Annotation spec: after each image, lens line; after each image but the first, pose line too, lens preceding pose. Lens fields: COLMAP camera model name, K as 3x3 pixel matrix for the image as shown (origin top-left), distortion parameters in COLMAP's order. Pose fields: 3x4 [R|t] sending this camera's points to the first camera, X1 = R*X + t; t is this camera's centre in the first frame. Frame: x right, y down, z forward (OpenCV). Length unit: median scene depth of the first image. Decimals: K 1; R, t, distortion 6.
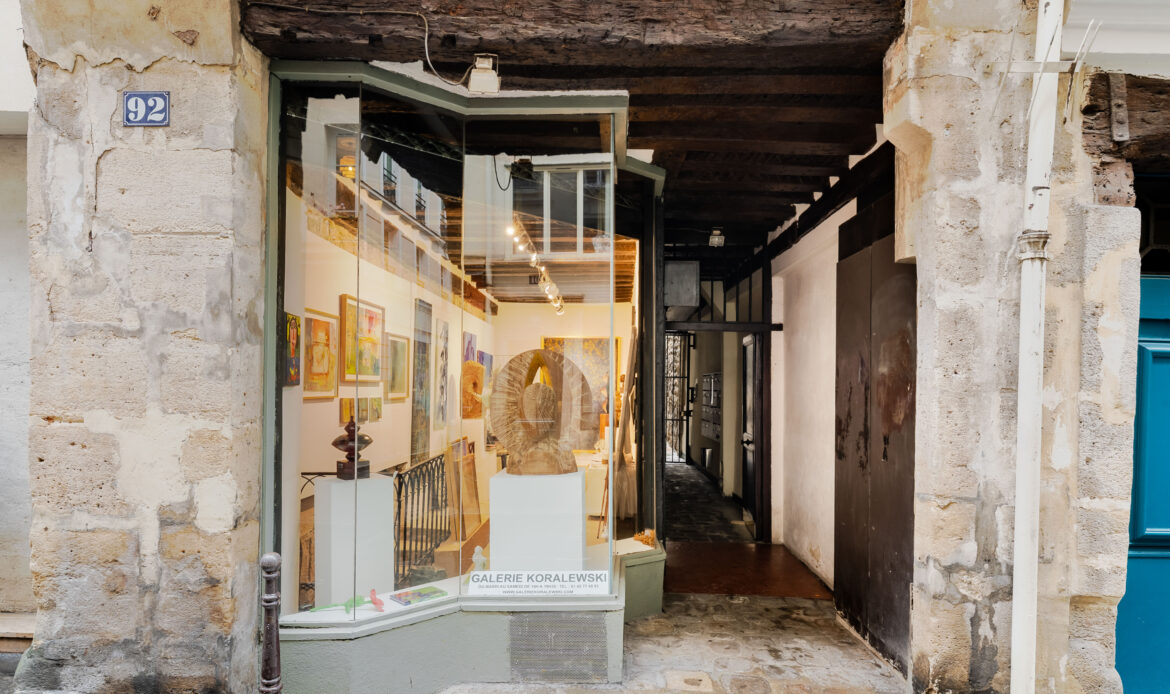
lens RADIAL K [[664.3, 0, 585.0], [0, 664.3, 382.7], [0, 0, 1]] dist [0.002005, 0.000152]
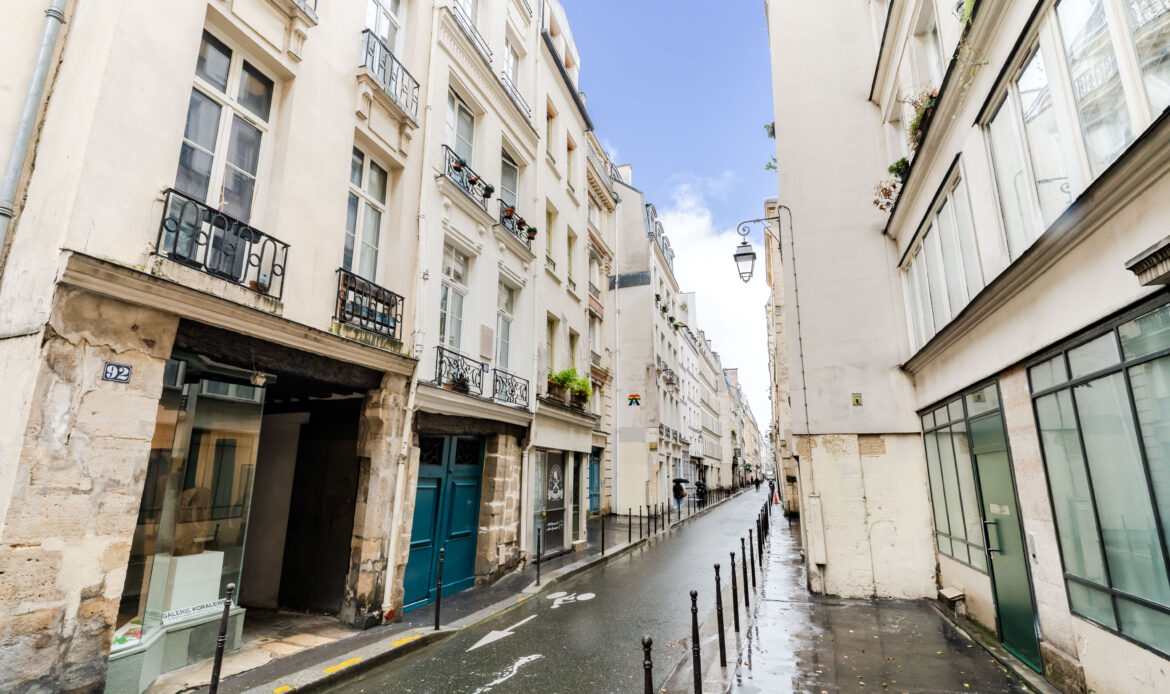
lens RADIAL K [[546.9, 0, 591.6], [0, 546.9, 351.8], [0, 0, 1]] dist [0.003644, -0.001060]
pose [[0.310974, 0.210231, 0.926876, -1.732815], [-0.016138, 0.976256, -0.216017, -0.146828], [-0.950282, 0.052218, 0.306983, -0.819393]]
